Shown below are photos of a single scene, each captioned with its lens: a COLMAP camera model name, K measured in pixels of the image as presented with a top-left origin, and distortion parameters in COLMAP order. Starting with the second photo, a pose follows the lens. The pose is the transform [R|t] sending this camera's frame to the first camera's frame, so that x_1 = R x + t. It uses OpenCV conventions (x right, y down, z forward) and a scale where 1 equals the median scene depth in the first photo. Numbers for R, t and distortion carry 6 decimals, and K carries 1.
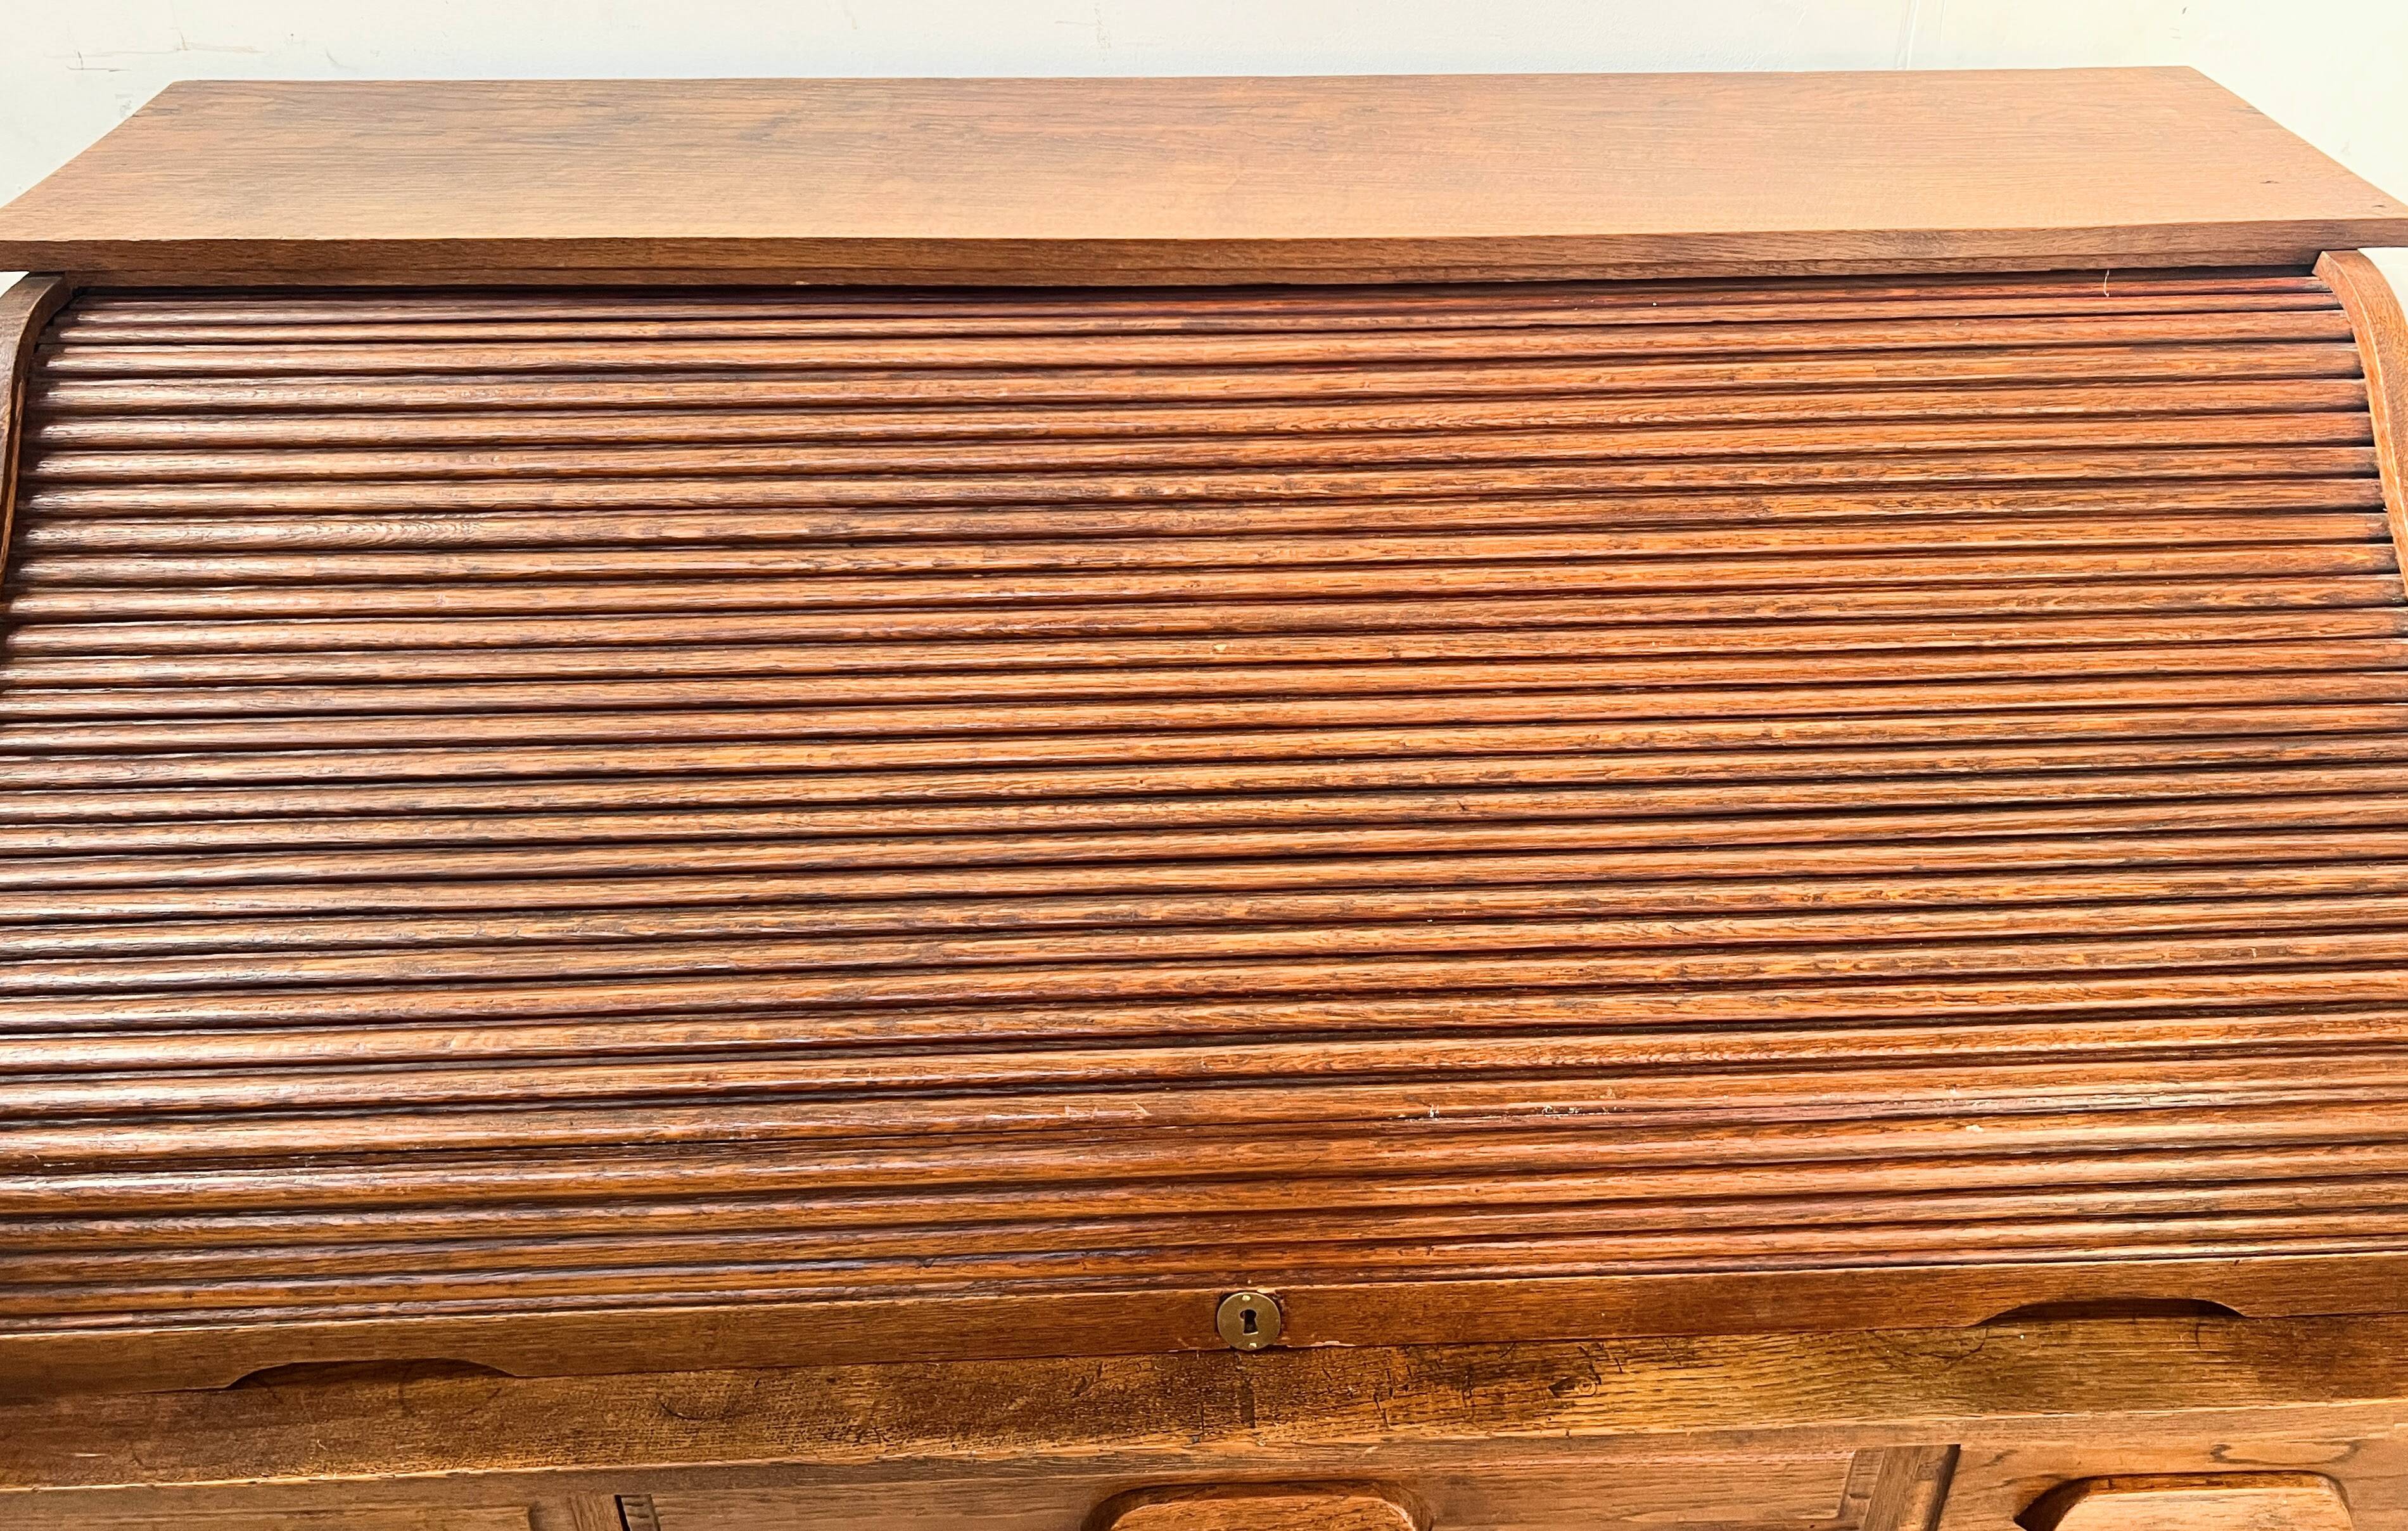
lens RADIAL K [[1898.9, 0, 1241.1], [0, 1898.9, 634.2], [0, 0, 1]] dist [0.030491, -0.039959]
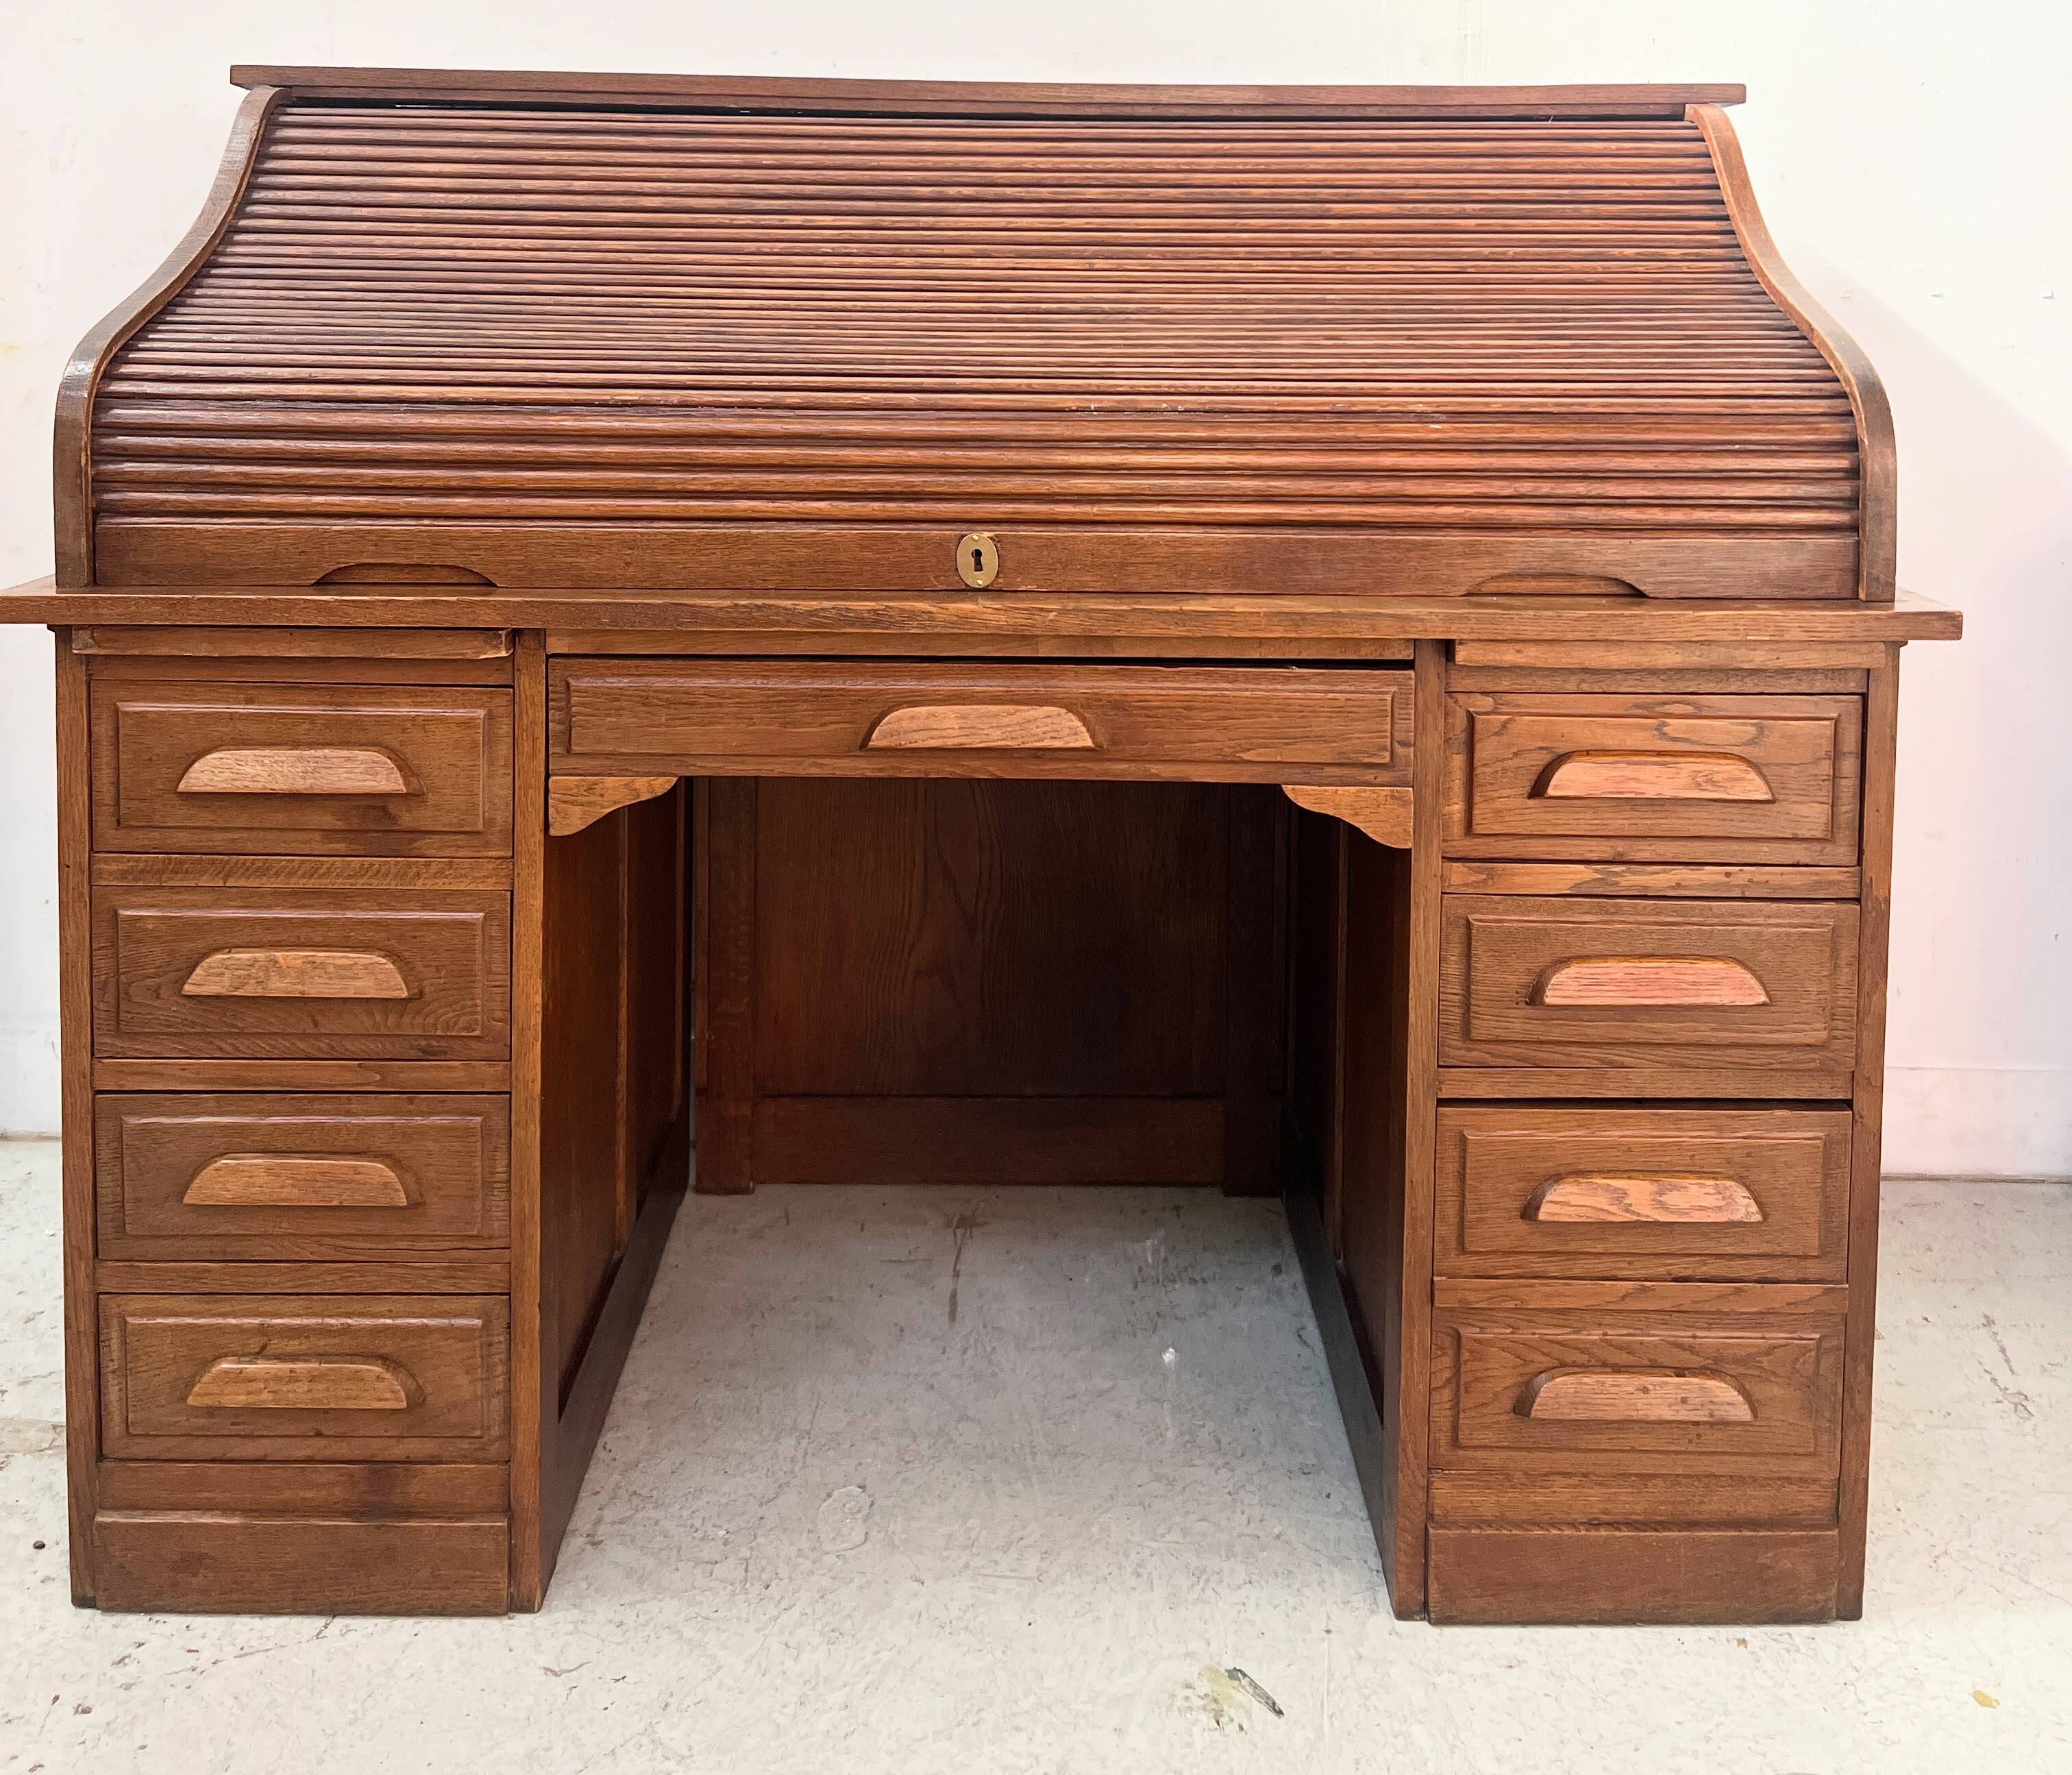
lens RADIAL K [[2091.4, 0, 1039.2], [0, 2091.4, 413.3], [0, 0, 1]] dist [0.017031, 0.000000]
pose [[0.999392, 0.007153, -0.034126, 0.095875], [-0.021811, 0.891849, -0.451808, 0.877290], [0.027203, 0.452278, 0.891462, -0.476181]]
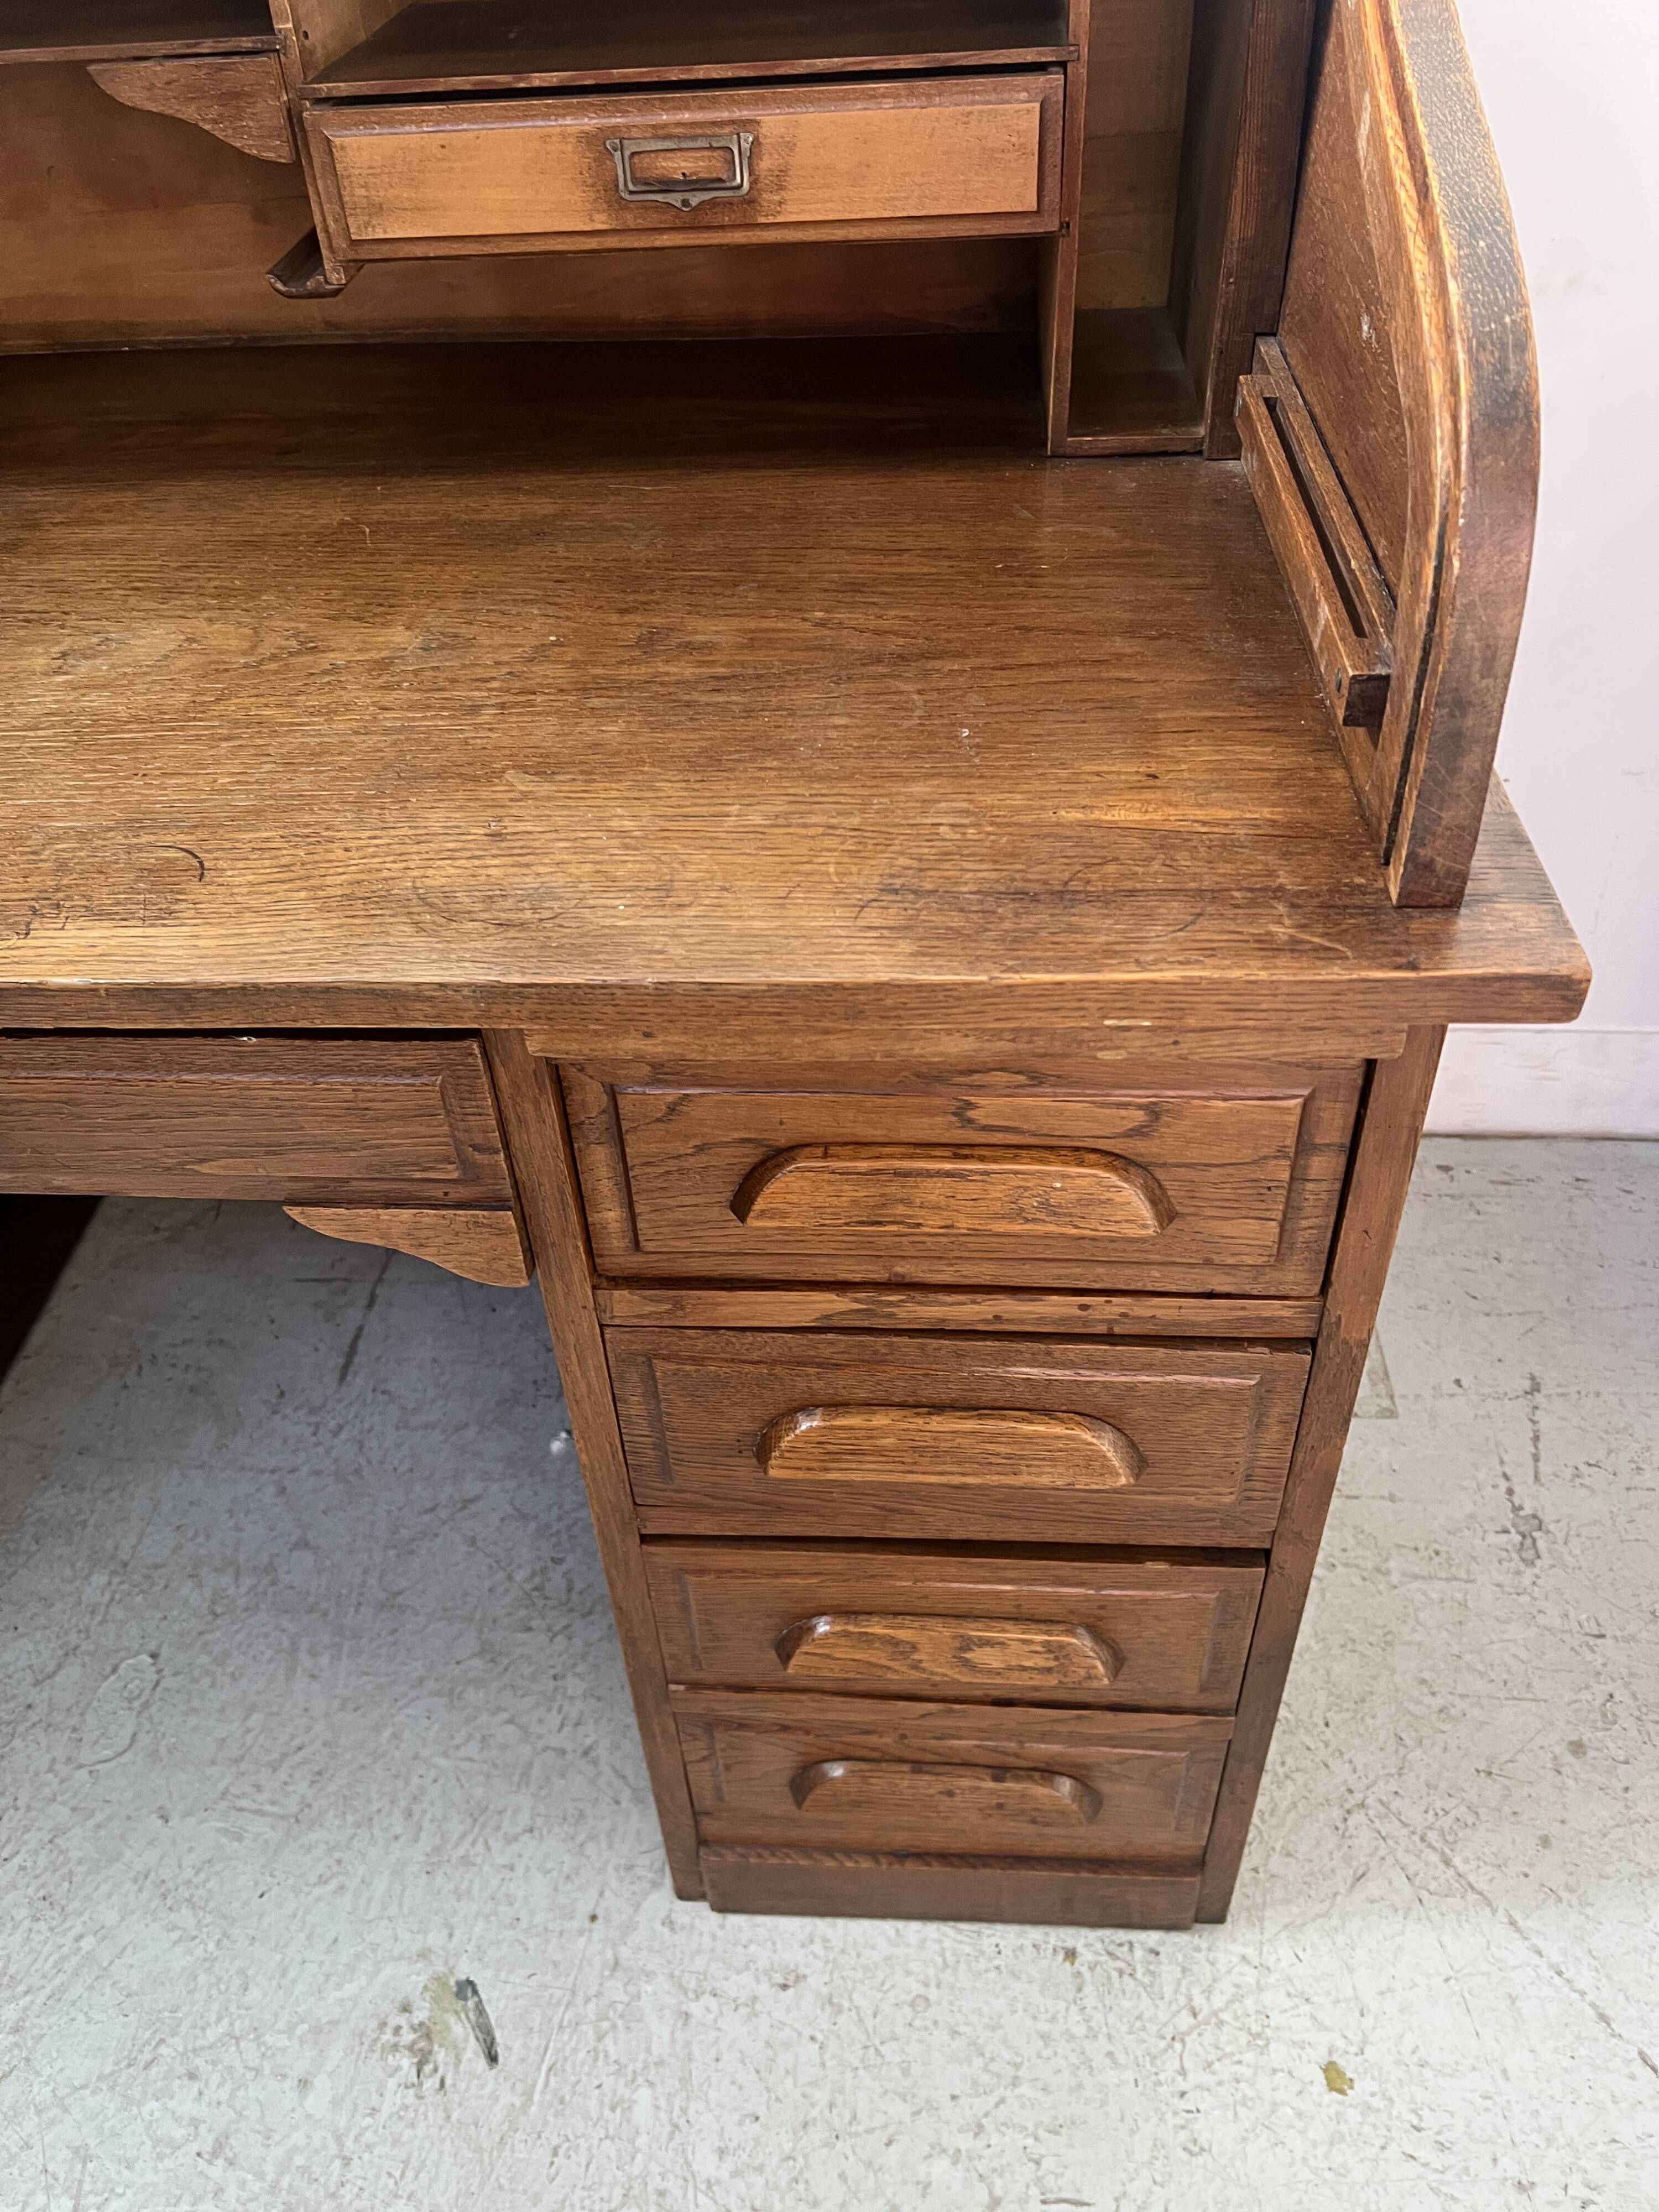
lens RADIAL K [[1671.1, 0, 810.7], [0, 1671.1, 1108.1], [0, 0, 1]] dist [0.039214, -0.042978]
pose [[0.992607, 0.031285, -0.117271, 0.497906], [-0.012443, 0.987348, 0.158080, 0.305243], [0.120733, -0.155453, 0.980438, 0.332320]]
